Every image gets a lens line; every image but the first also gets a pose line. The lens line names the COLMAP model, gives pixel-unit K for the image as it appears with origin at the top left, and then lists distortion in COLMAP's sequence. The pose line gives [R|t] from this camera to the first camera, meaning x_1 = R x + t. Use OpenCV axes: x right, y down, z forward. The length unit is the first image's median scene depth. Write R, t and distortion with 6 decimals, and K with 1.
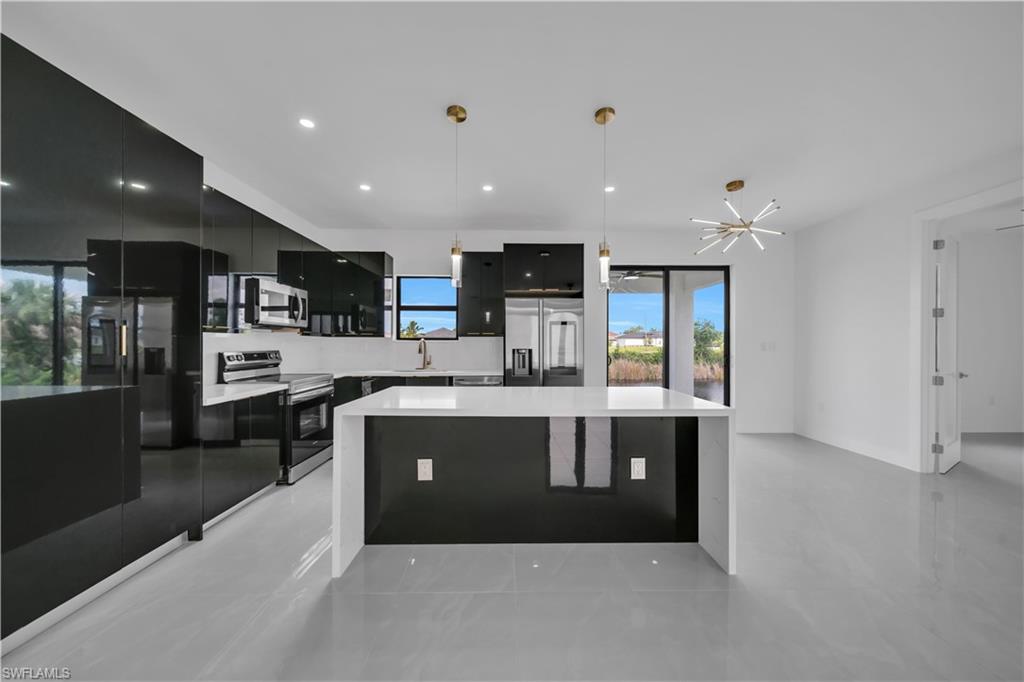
lens RADIAL K [[353.7, 0, 510.0], [0, 353.7, 345.3], [0, 0, 1]] dist [0.000076, -0.000351]
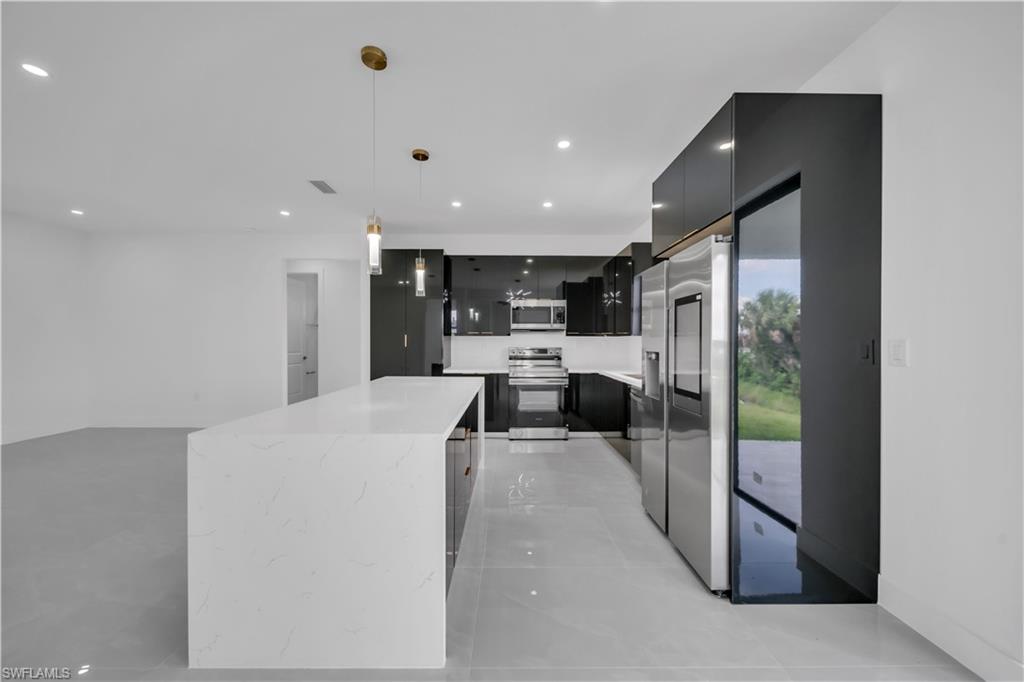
lens RADIAL K [[353.7, 0, 510.5], [0, 353.7, 345.5], [0, 0, 1]] dist [0.000076, -0.000351]
pose [[-0.008049, 0.007049, -0.999943, 0.627545], [-0.012812, 0.999892, 0.007151, -0.001479], [0.999886, 0.012869, -0.007958, 0.769969]]
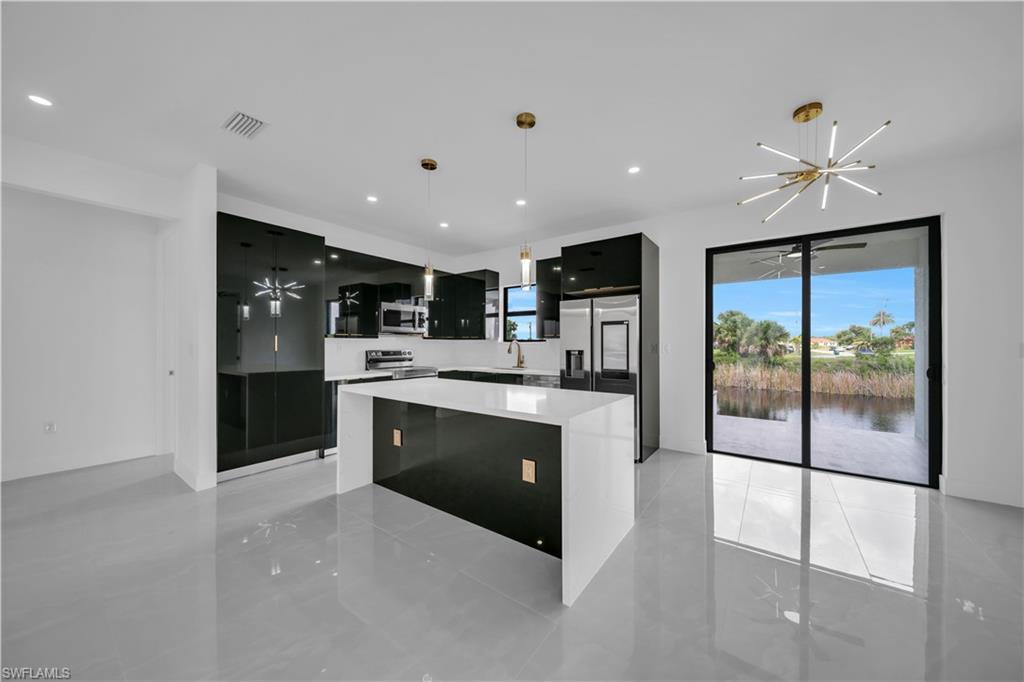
lens RADIAL K [[353.7, 0, 512.2], [0, 353.7, 343.6], [0, 0, 1]] dist [0.000076, -0.000351]
pose [[0.798766, -0.003019, -0.601634, 0.493959], [-0.003257, 0.999951, -0.009341, 0.001516], [0.601633, 0.009421, 0.798717, 0.097856]]
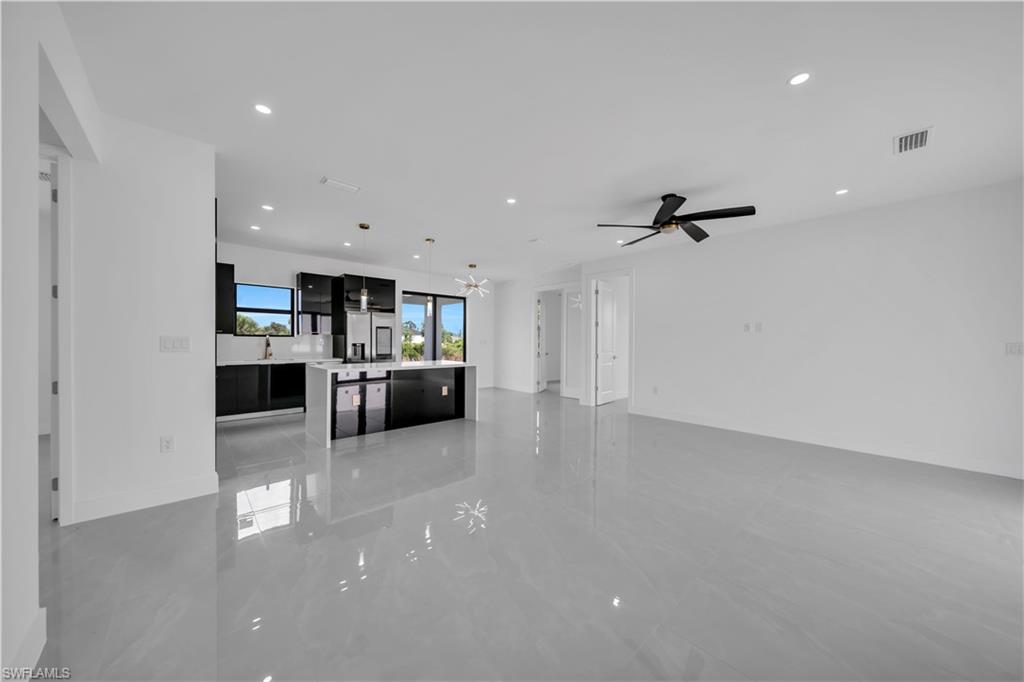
lens RADIAL K [[353.7, 0, 510.8], [0, 353.7, 342.0], [0, 0, 1]] dist [0.000076, -0.000351]
pose [[0.749676, 0.002425, 0.661801, -0.494964], [-0.002923, 0.999996, -0.000353, 0.003105], [-0.661799, -0.001670, 0.749679, -0.619278]]
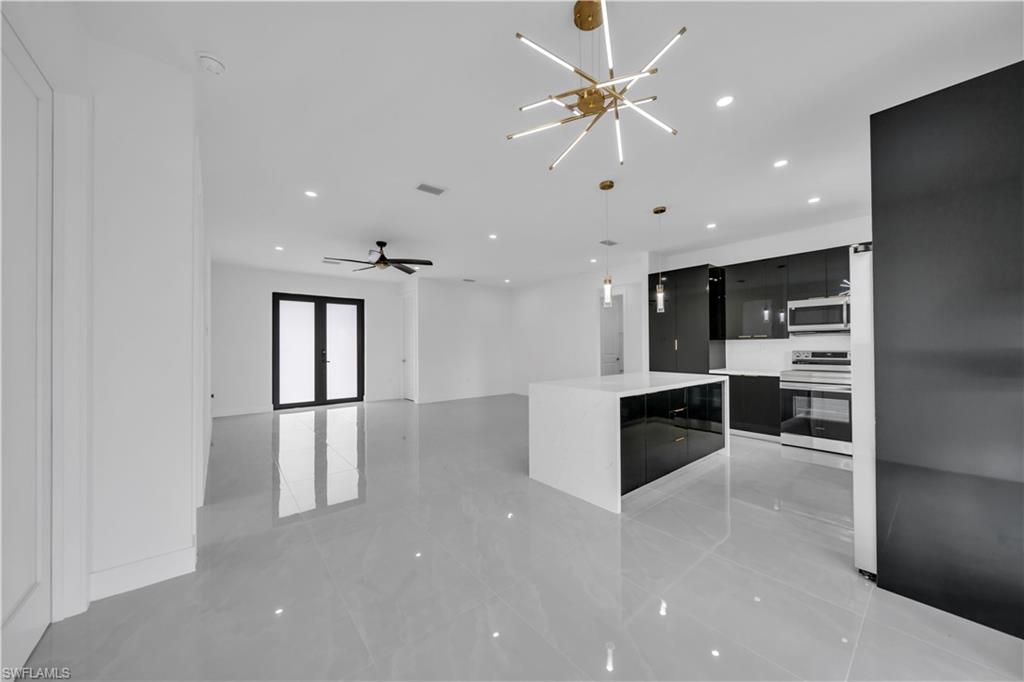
lens RADIAL K [[353.7, 0, 513.1], [0, 353.7, 345.6], [0, 0, 1]] dist [0.000076, -0.000351]
pose [[-0.778763, -0.001389, -0.627316, 0.846447], [-0.002473, 0.999997, 0.000856, -0.001185], [0.627313, 0.002218, -0.778764, 1.088215]]
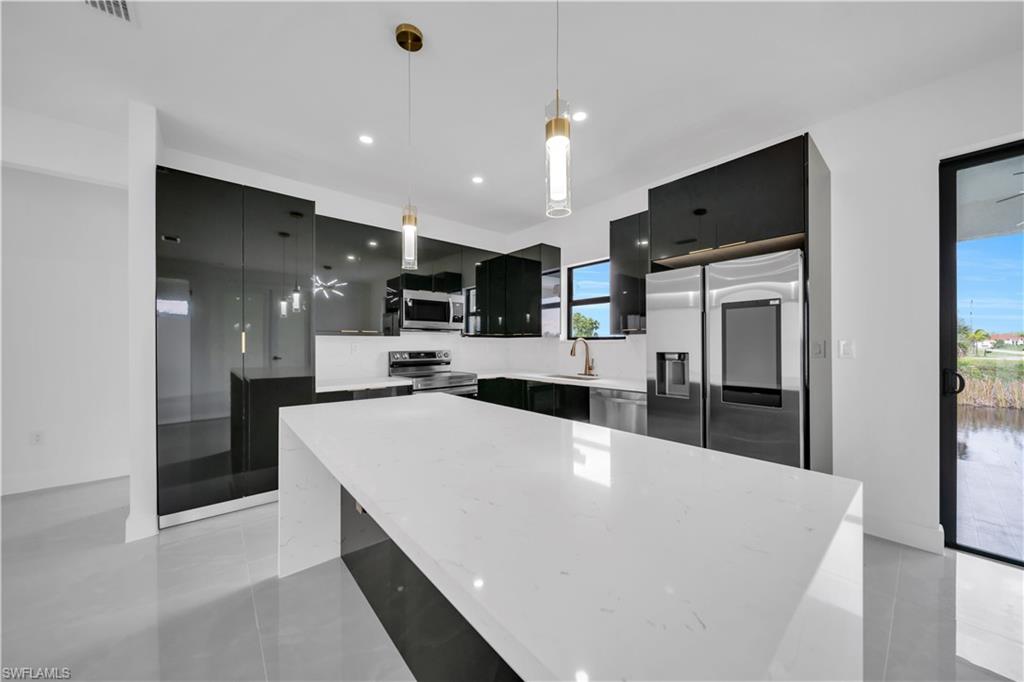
lens RADIAL K [[353.7, 0, 511.1], [0, 353.7, 344.0], [0, 0, 1]] dist [0.000076, -0.000351]
pose [[0.638179, -0.003146, -0.769882, 0.325615], [-0.002337, 0.999979, -0.006024, 0.000034], [0.769885, 0.005644, 0.638158, 0.399950]]
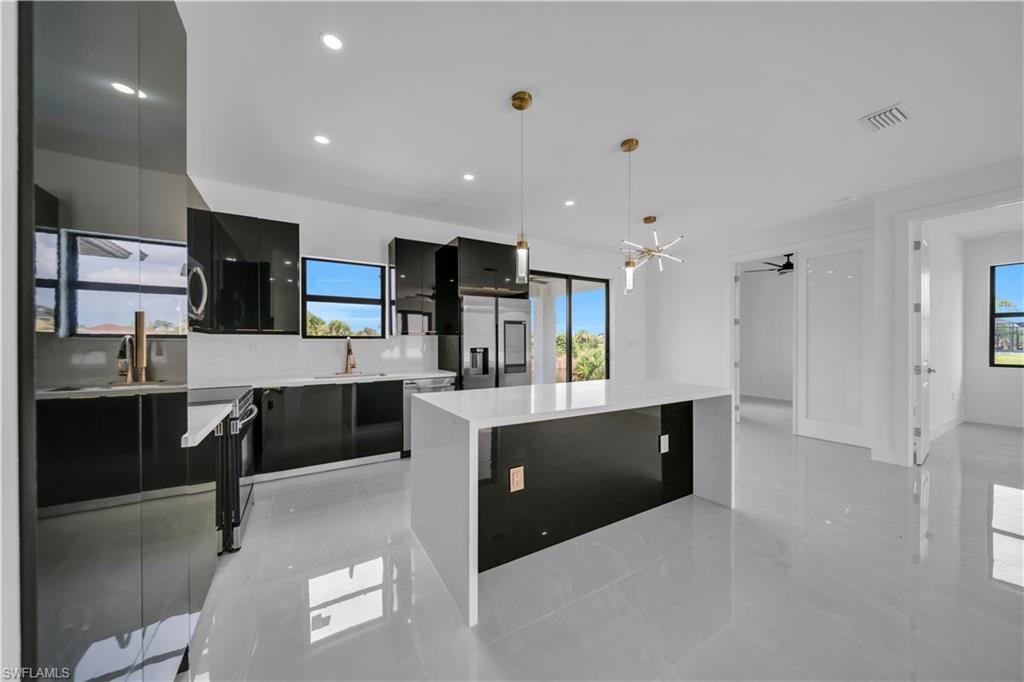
lens RADIAL K [[353.7, 0, 512.9], [0, 353.7, 343.5], [0, 0, 1]] dist [0.000076, -0.000351]
pose [[0.865133, -0.006438, 0.501501, -0.375450], [0.005934, 0.999979, 0.002600, -0.003519], [-0.501507, 0.000727, 0.865153, 0.107152]]
